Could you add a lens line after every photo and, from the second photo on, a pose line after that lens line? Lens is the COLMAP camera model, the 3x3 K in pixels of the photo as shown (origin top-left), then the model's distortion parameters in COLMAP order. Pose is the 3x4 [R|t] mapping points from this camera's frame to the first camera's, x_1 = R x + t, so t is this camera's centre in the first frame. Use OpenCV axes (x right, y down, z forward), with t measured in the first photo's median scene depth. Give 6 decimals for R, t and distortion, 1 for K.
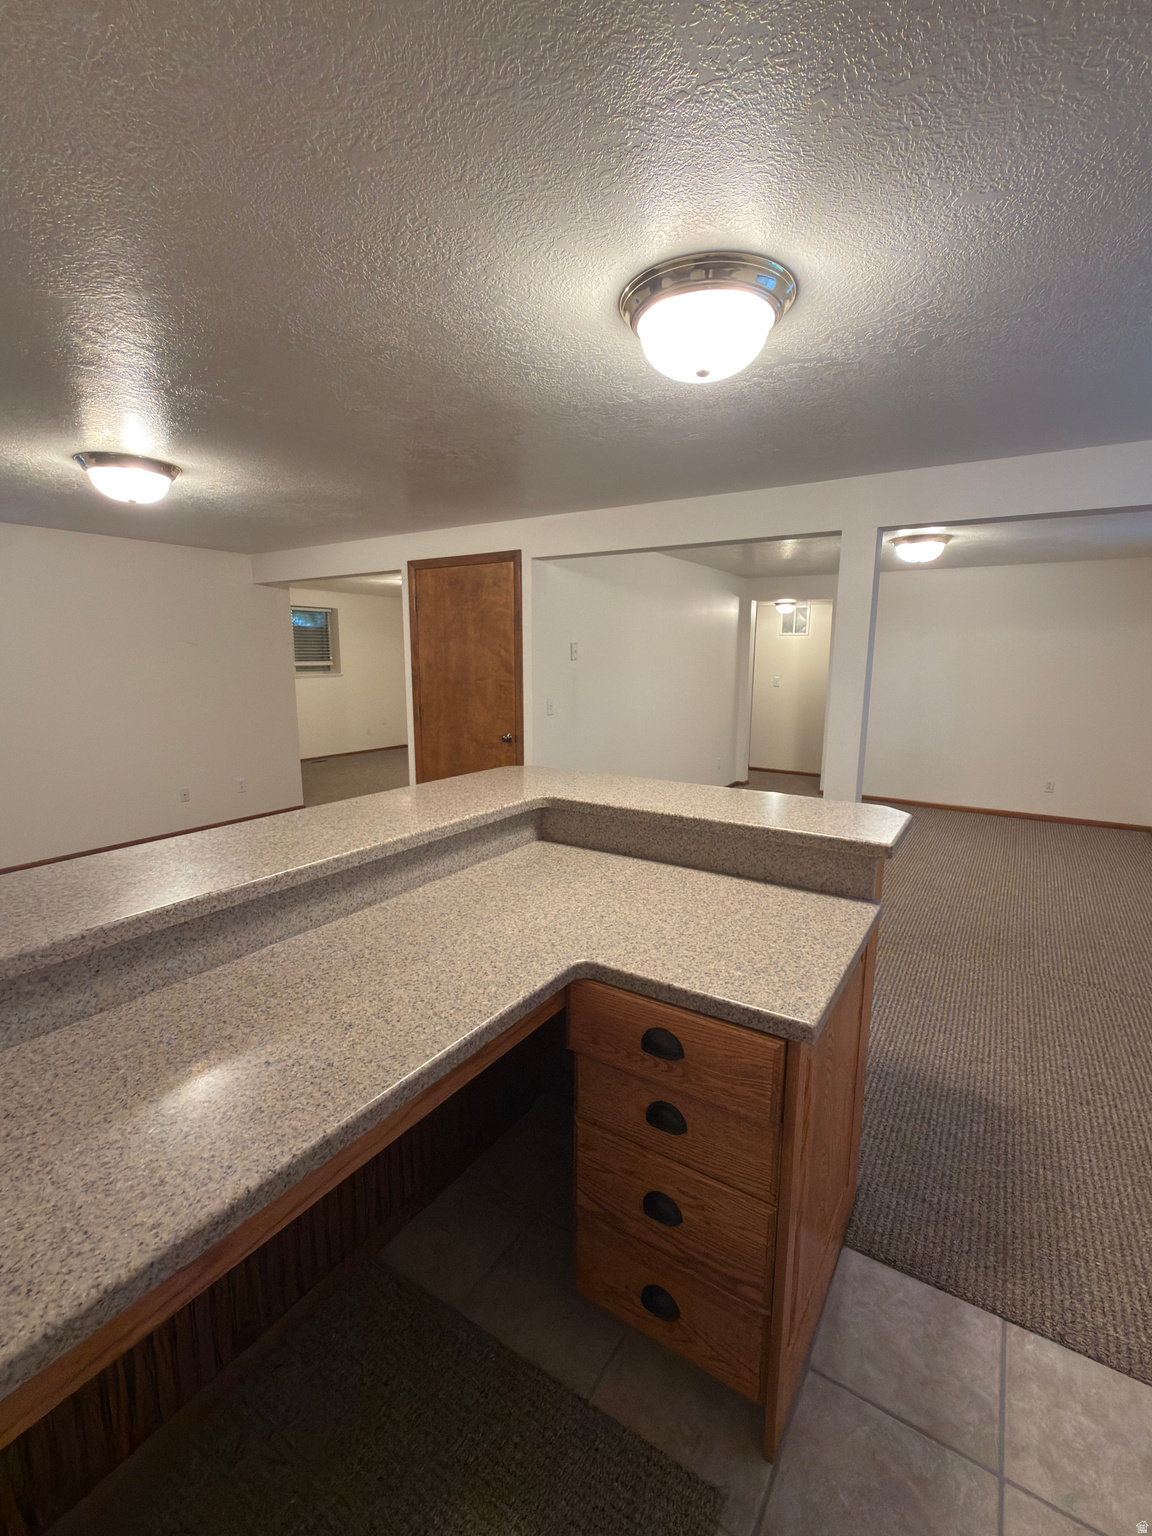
lens RADIAL K [[668.8, 0, 577.1], [0, 668.8, 767.9], [0, 0, 1]] dist [-0.000395, 0.000071]
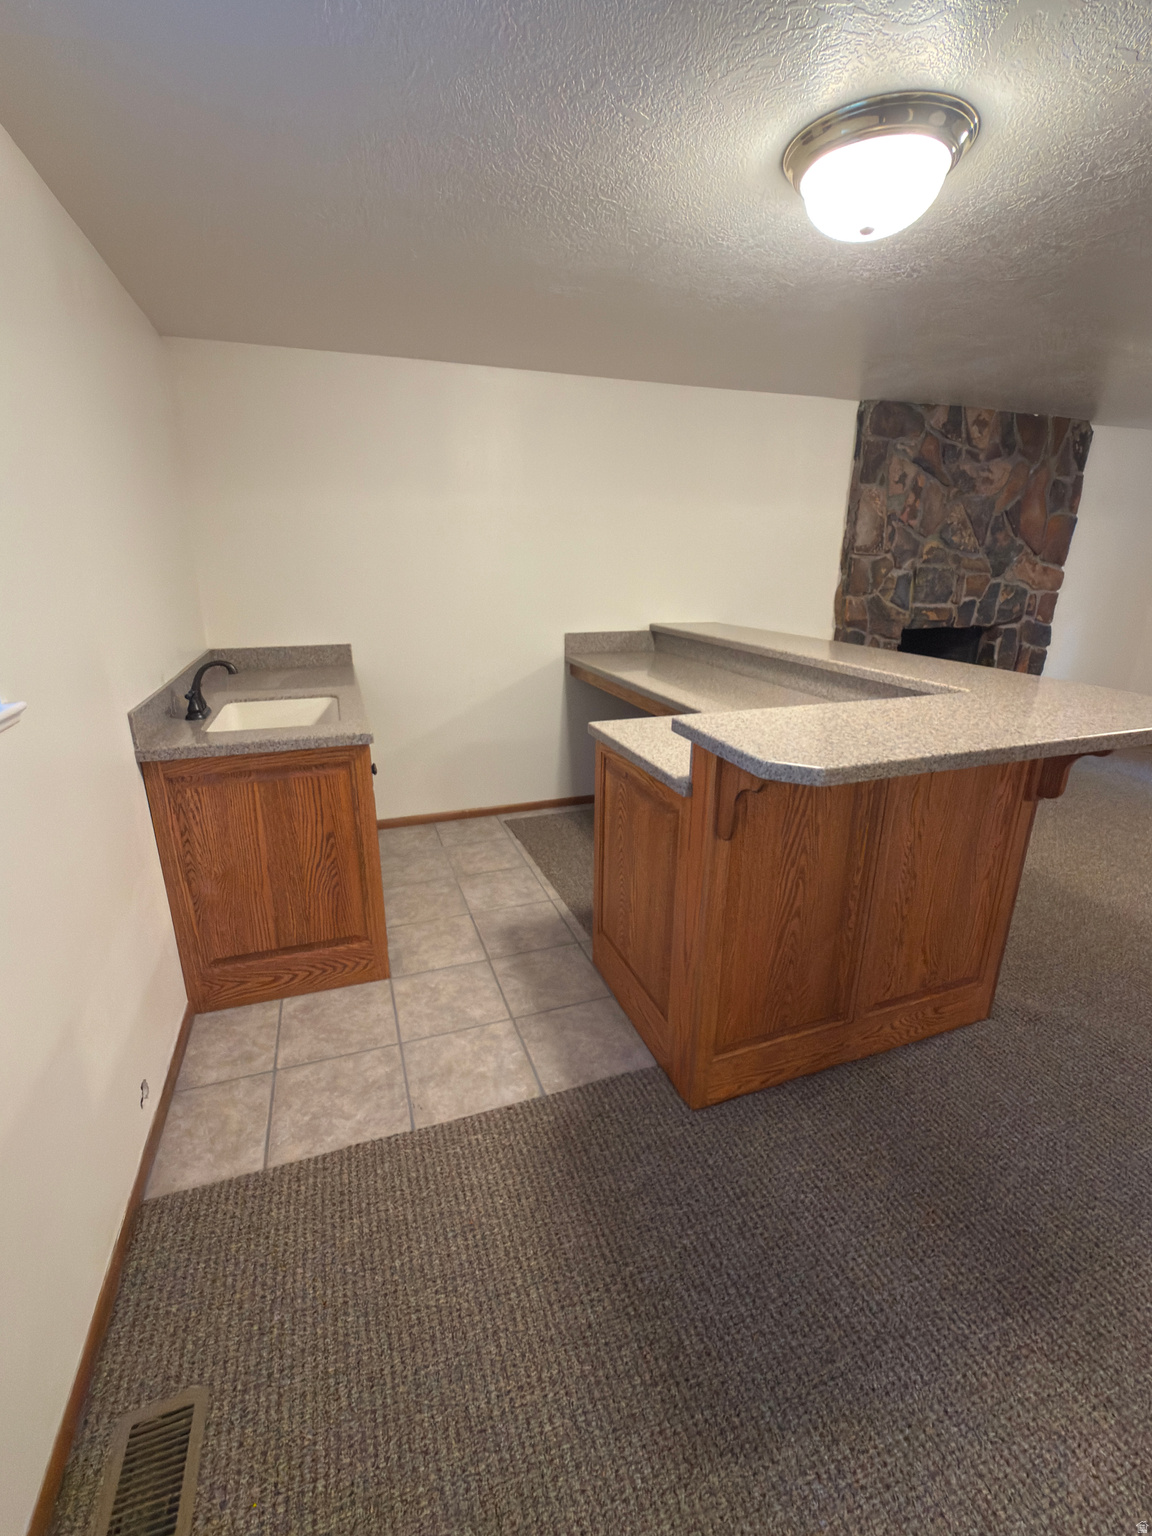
lens RADIAL K [[668.8, 0, 578.0], [0, 668.8, 775.2], [0, 0, 1]] dist [-0.000395, 0.000071]
pose [[-0.607887, 0.237092, -0.757800, 1.453365], [-0.146297, 0.904597, 0.400376, -0.209437], [0.780430, 0.354247, -0.515207, 1.541241]]
